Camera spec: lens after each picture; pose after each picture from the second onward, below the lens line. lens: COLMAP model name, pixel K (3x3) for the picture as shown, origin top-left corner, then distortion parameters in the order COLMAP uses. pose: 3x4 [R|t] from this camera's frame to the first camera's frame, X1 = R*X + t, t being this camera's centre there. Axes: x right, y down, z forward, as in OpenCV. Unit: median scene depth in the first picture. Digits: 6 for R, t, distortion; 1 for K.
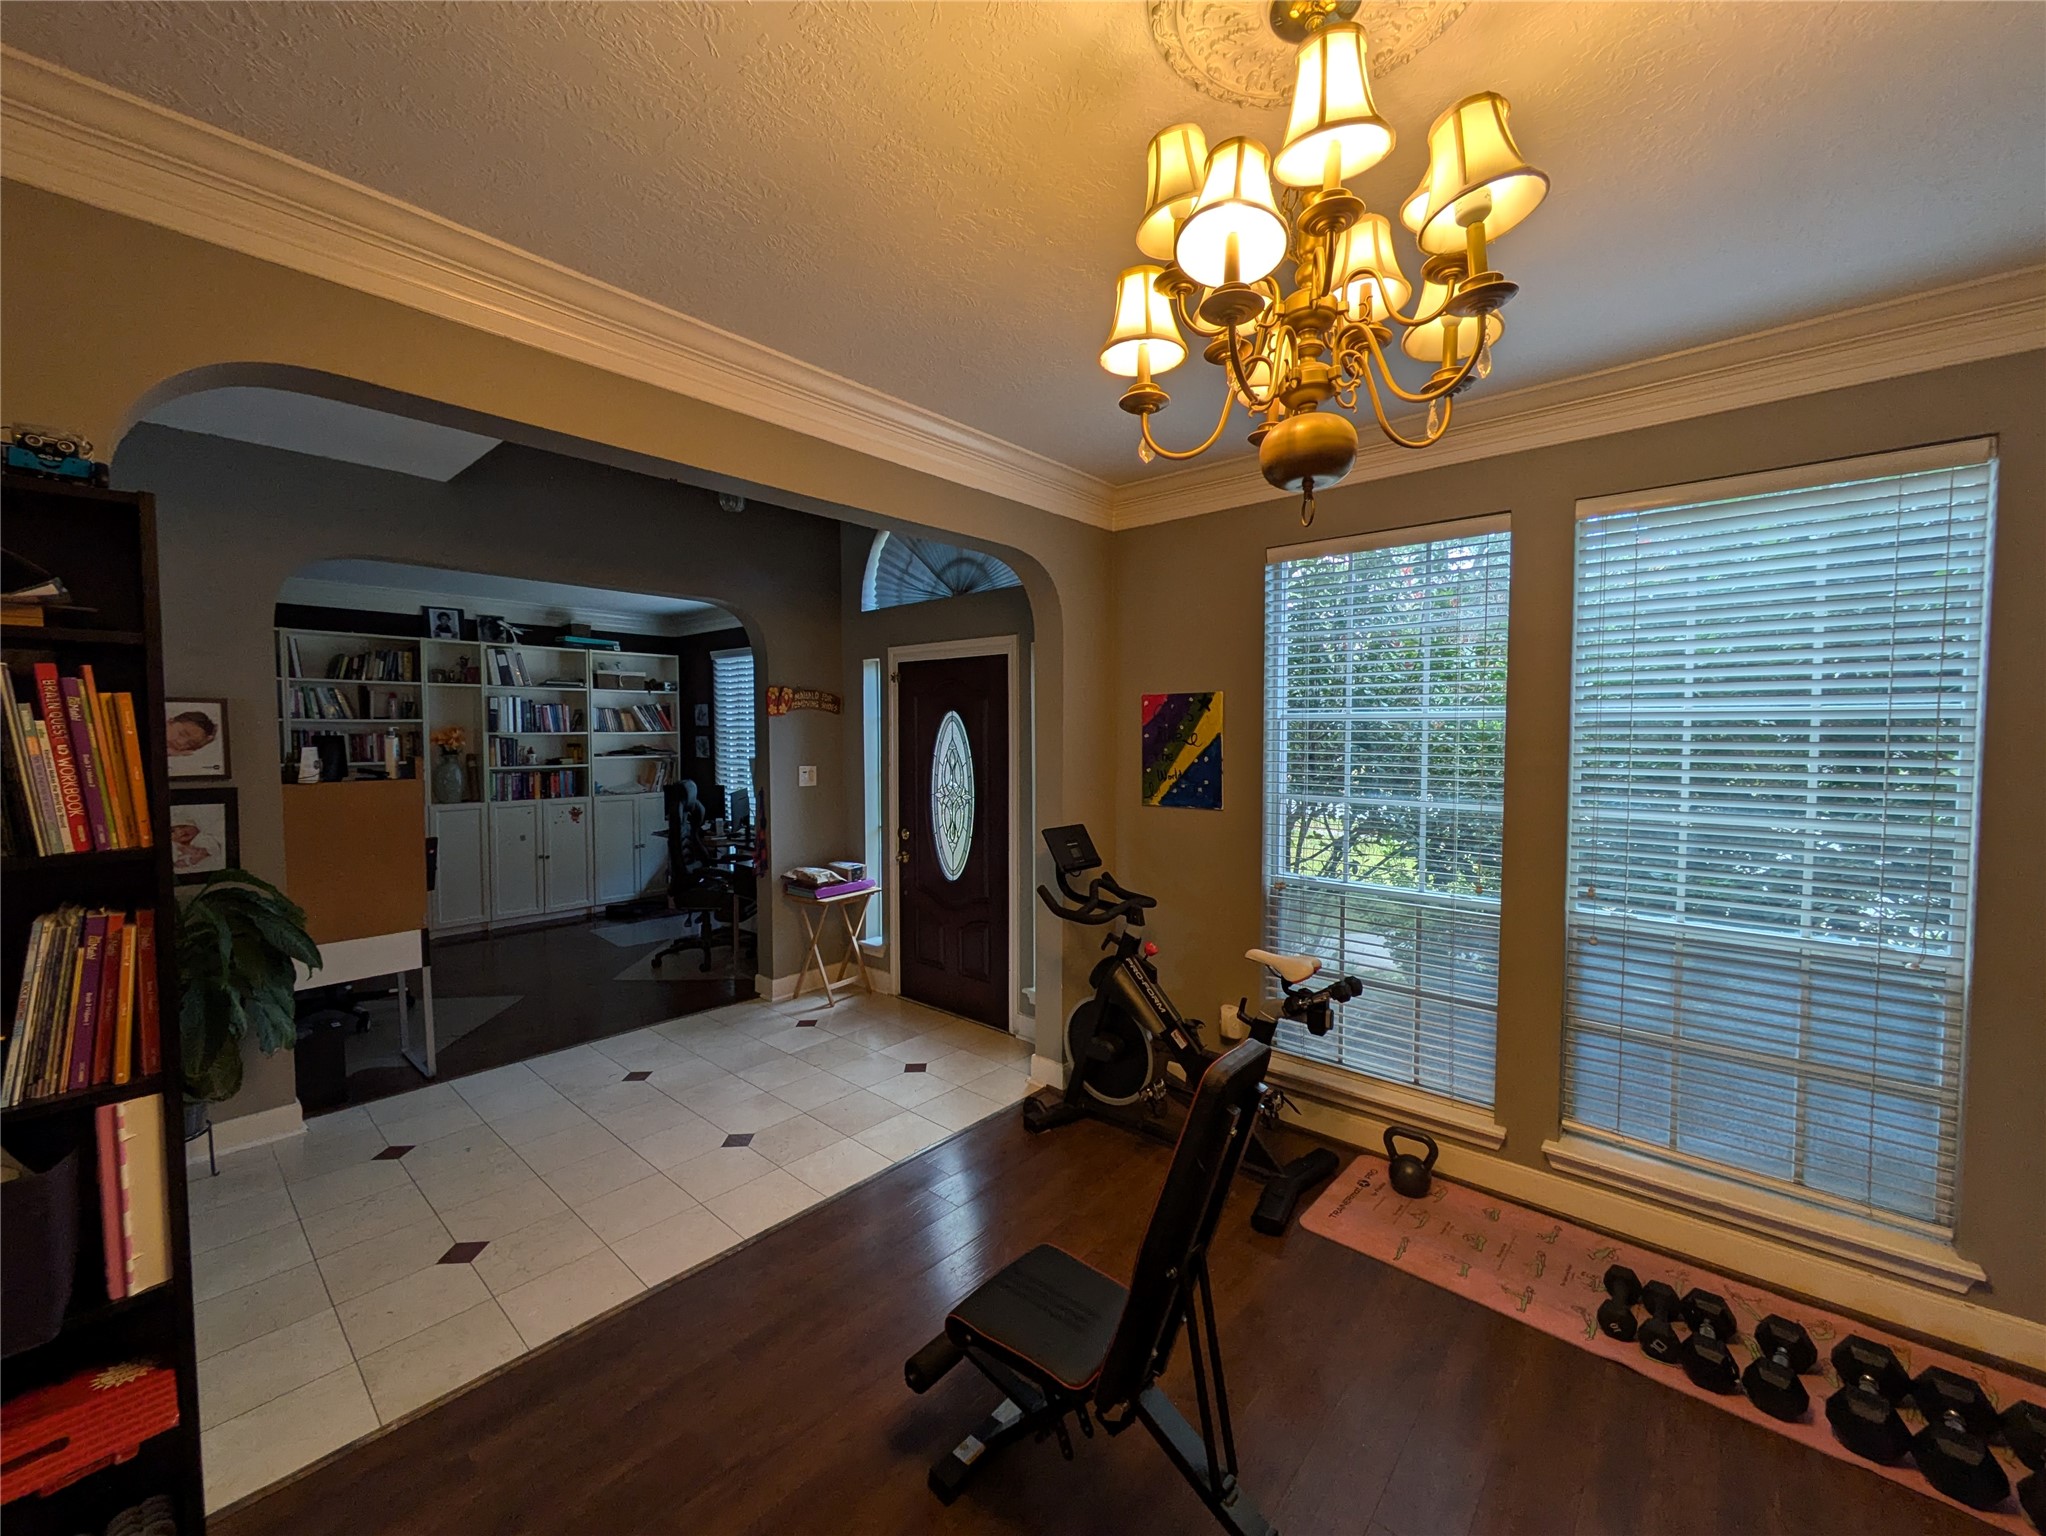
lens RADIAL K [[811.5, 0, 1023.1], [0, 811.5, 762.6], [0, 0, 1]] dist [-0.000223, -0.000222]
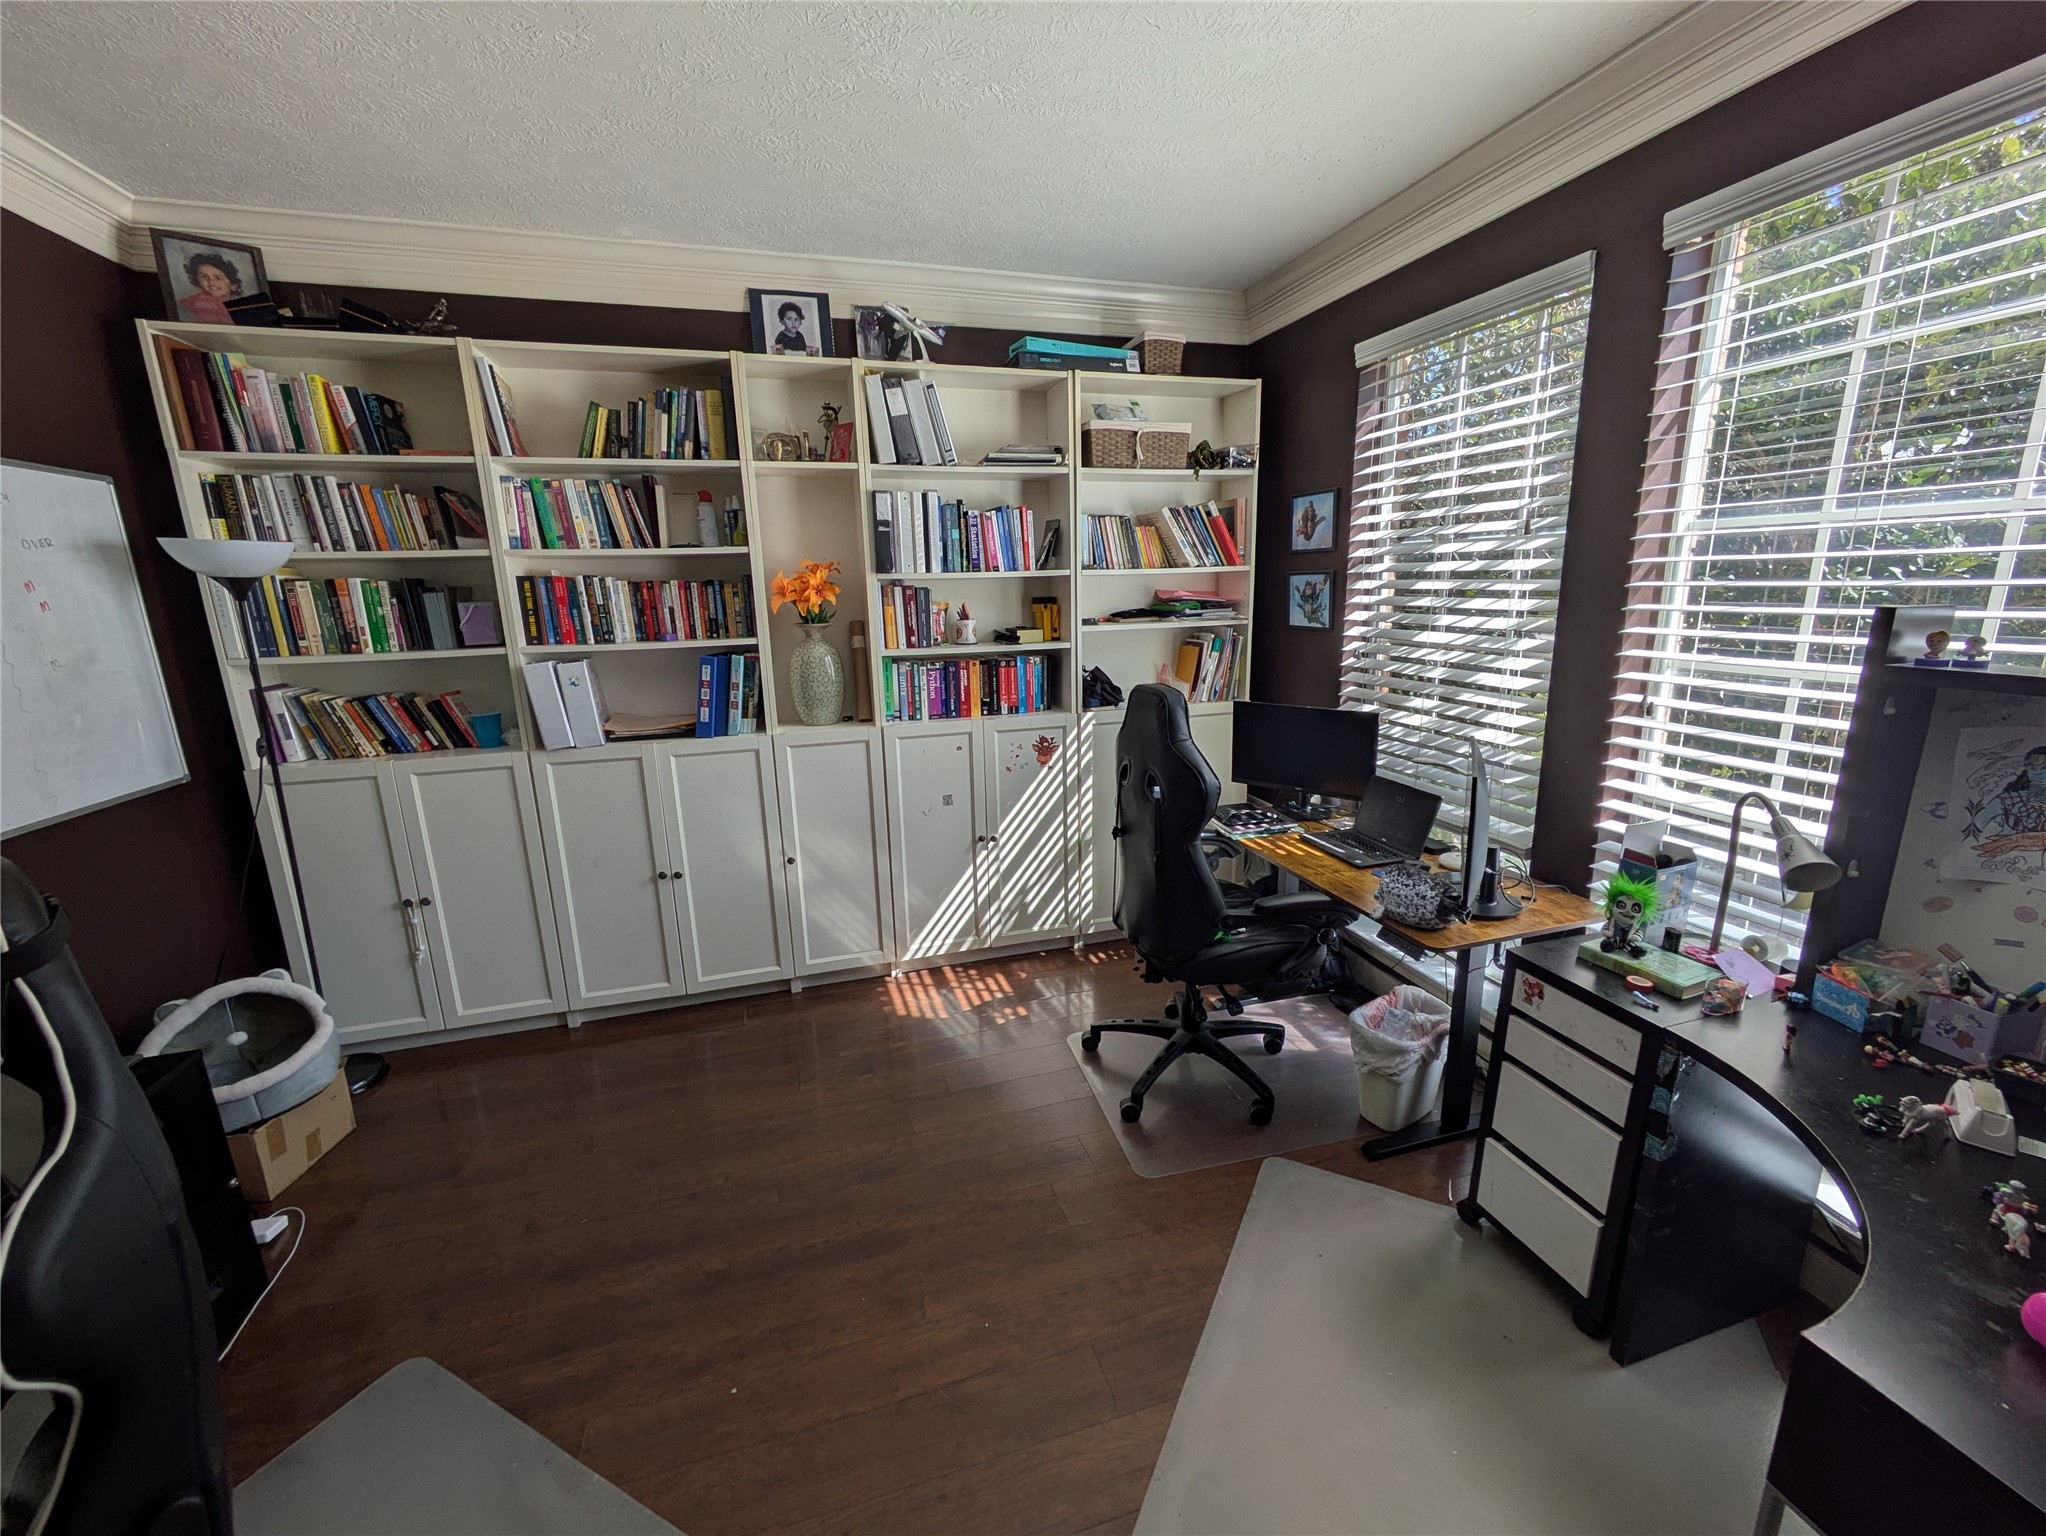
lens RADIAL K [[811.5, 0, 1028.3], [0, 811.5, 766.0], [0, 0, 1]] dist [-0.000223, -0.000222]
pose [[0.852029, 0.104211, -0.513017, -0.328908], [-0.000947, 0.980291, 0.197557, -0.020889], [0.523494, -0.167839, 0.835335, 0.621486]]
